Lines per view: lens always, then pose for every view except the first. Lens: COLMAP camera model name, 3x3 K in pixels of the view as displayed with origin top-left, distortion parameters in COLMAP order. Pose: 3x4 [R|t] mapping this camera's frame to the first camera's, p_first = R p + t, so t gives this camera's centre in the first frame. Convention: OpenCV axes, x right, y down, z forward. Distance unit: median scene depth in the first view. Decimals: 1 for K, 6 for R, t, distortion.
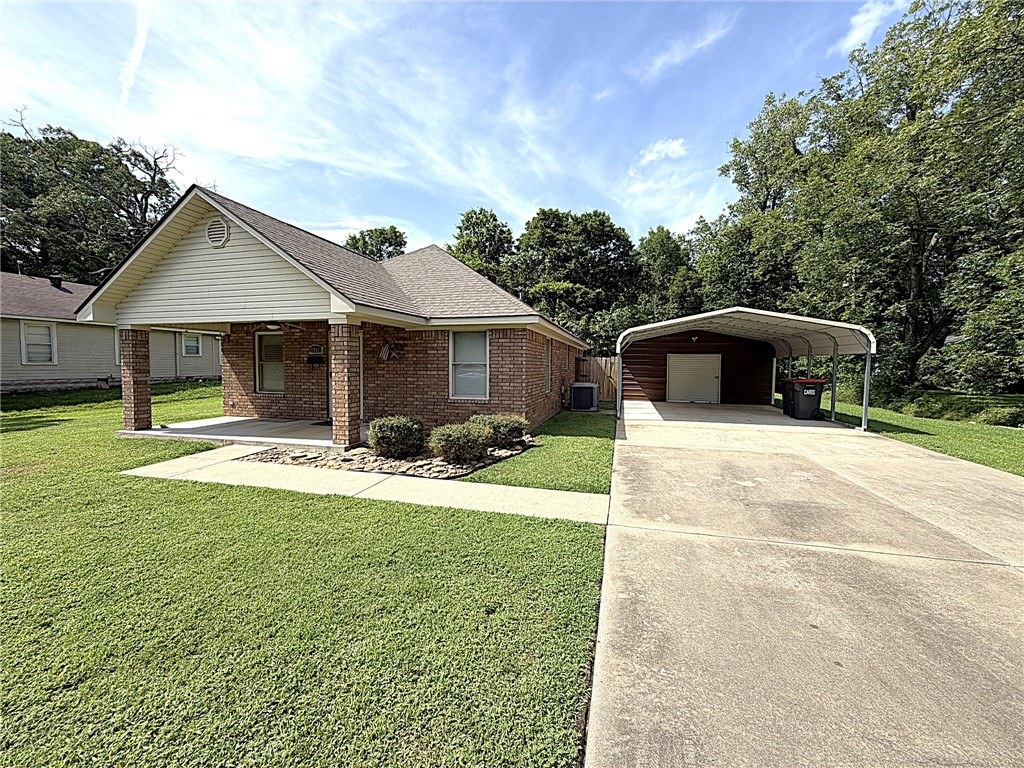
lens RADIAL K [[408.6, 0, 510.2], [0, 408.6, 384.6], [0, 0, 1]] dist [-0.000028, -0.000082]
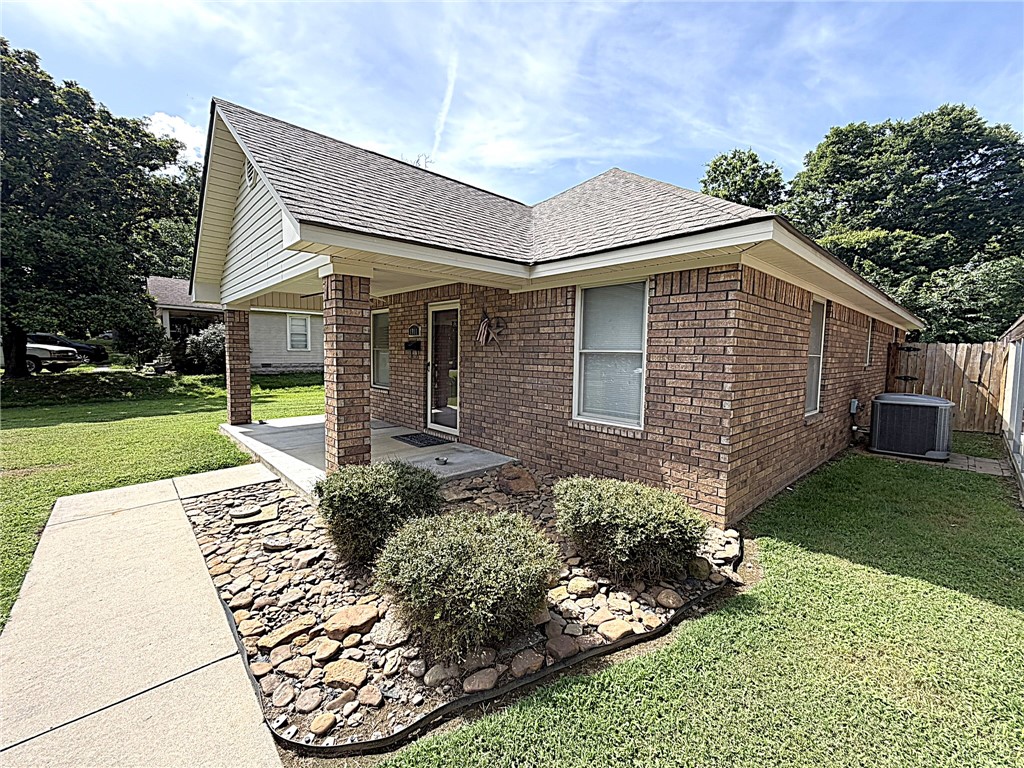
lens RADIAL K [[426.3, 0, 512.0], [0, 426.3, 384.0], [0, 0, 1]] dist [-0.002380, 0.000534]
pose [[0.848449, 0.047878, -0.527107, 0.015445], [-0.036876, 0.998827, 0.031367, -0.005461], [0.527990, -0.007176, 0.849220, 0.110644]]
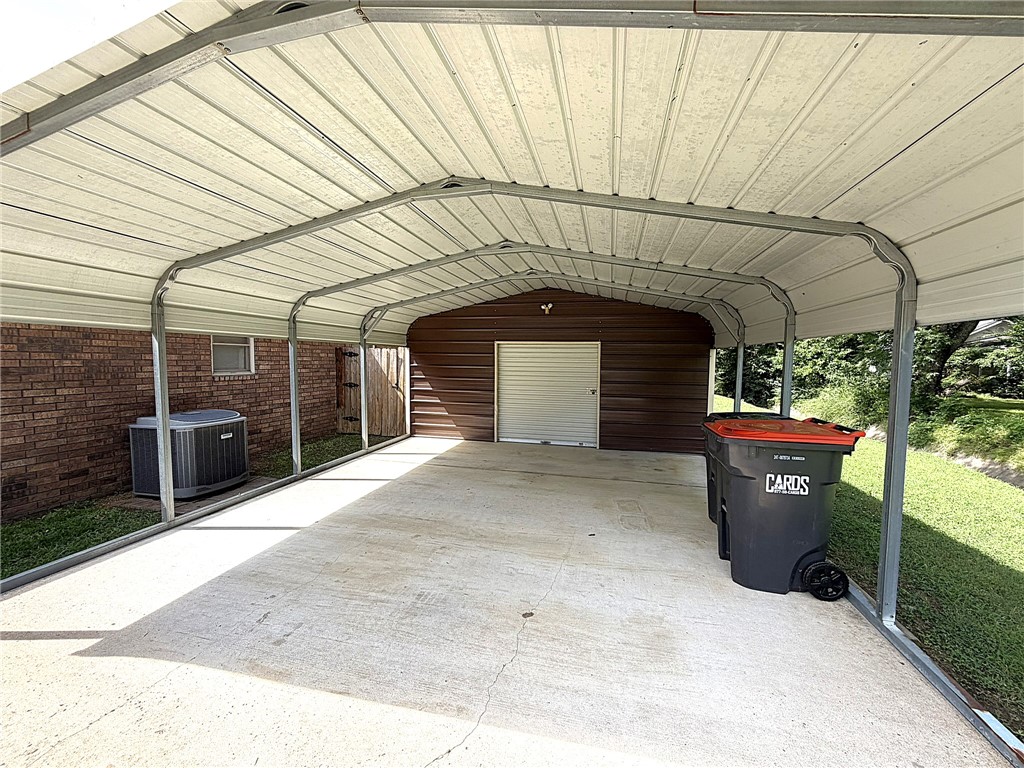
lens RADIAL K [[411.5, 0, 512.0], [0, 411.5, 384.0], [0, 0, 1]] dist [0.000894, -0.000928]
pose [[0.999368, -0.002171, 0.035485, 0.153077], [0.001864, 0.999960, 0.008698, -0.011453], [-0.035502, -0.008626, 0.999332, 0.205447]]
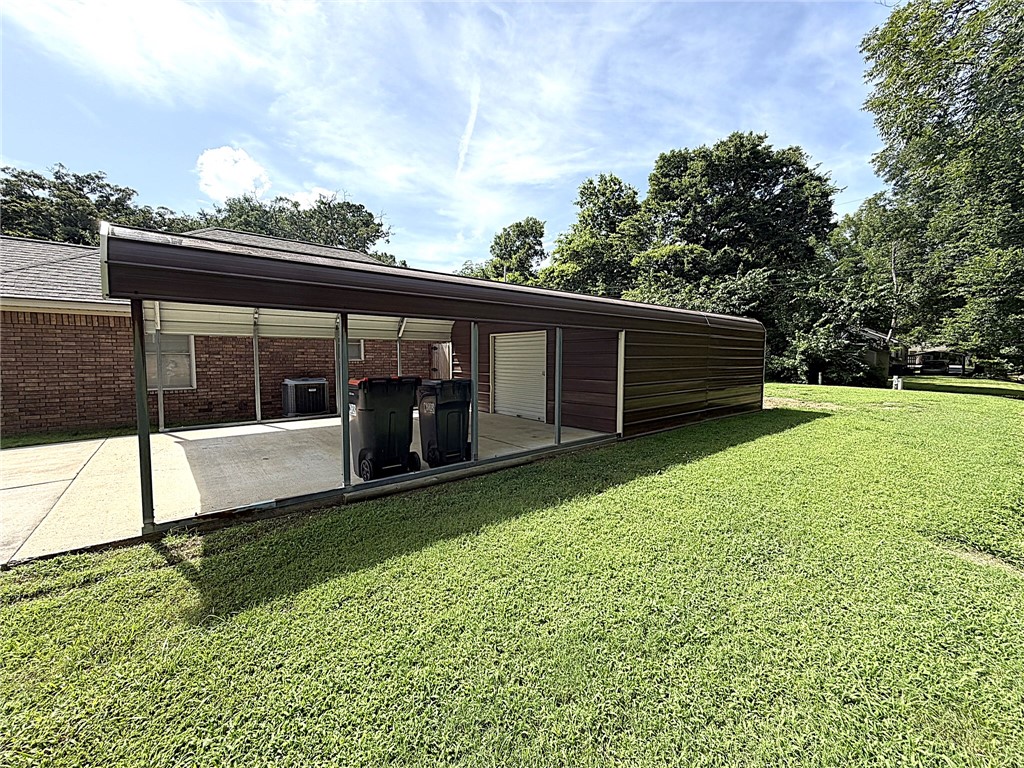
lens RADIAL K [[411.5, 0, 512.0], [0, 411.5, 384.0], [0, 0, 1]] dist [0.000894, -0.000928]
pose [[0.818058, 0.021877, -0.574720, 0.303429], [-0.016173, 0.999756, 0.015036, -0.003854], [0.574909, -0.003006, 0.818212, 0.203538]]
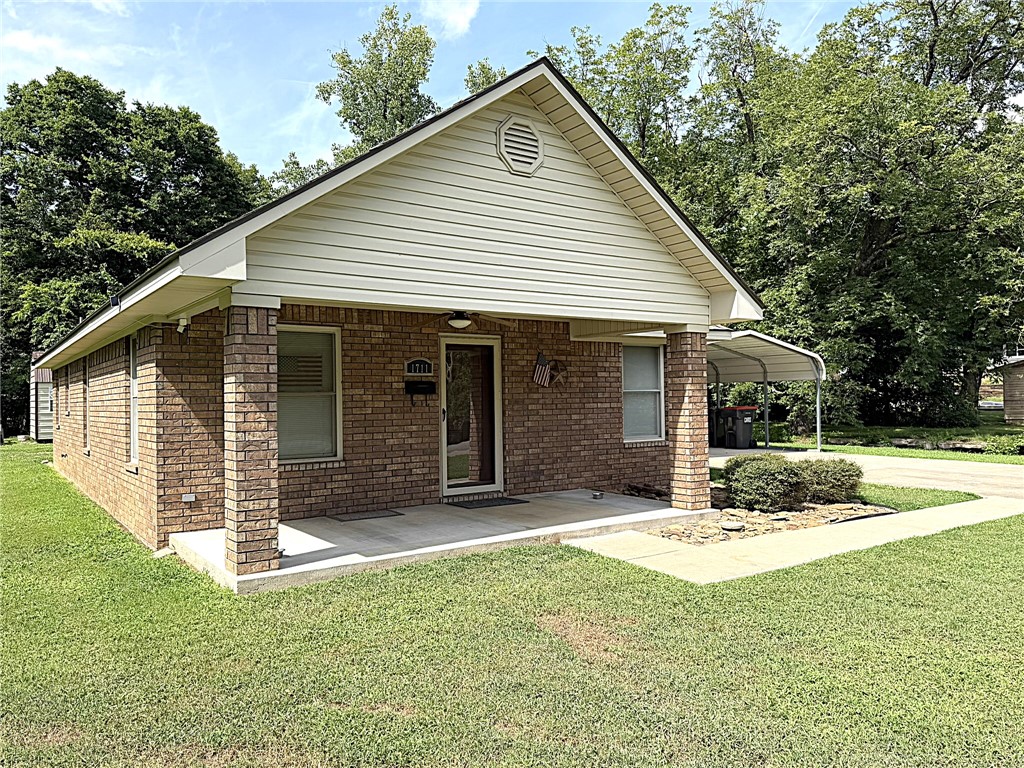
lens RADIAL K [[760.2, 0, 515.2], [0, 760.2, 399.9], [0, 0, 1]] dist [0.006028, -0.000530]
pose [[0.637056, -0.015719, 0.770657, -0.274515], [0.055733, 0.998115, -0.025713, -0.003131], [-0.768800, 0.059332, 0.636731, 0.071908]]
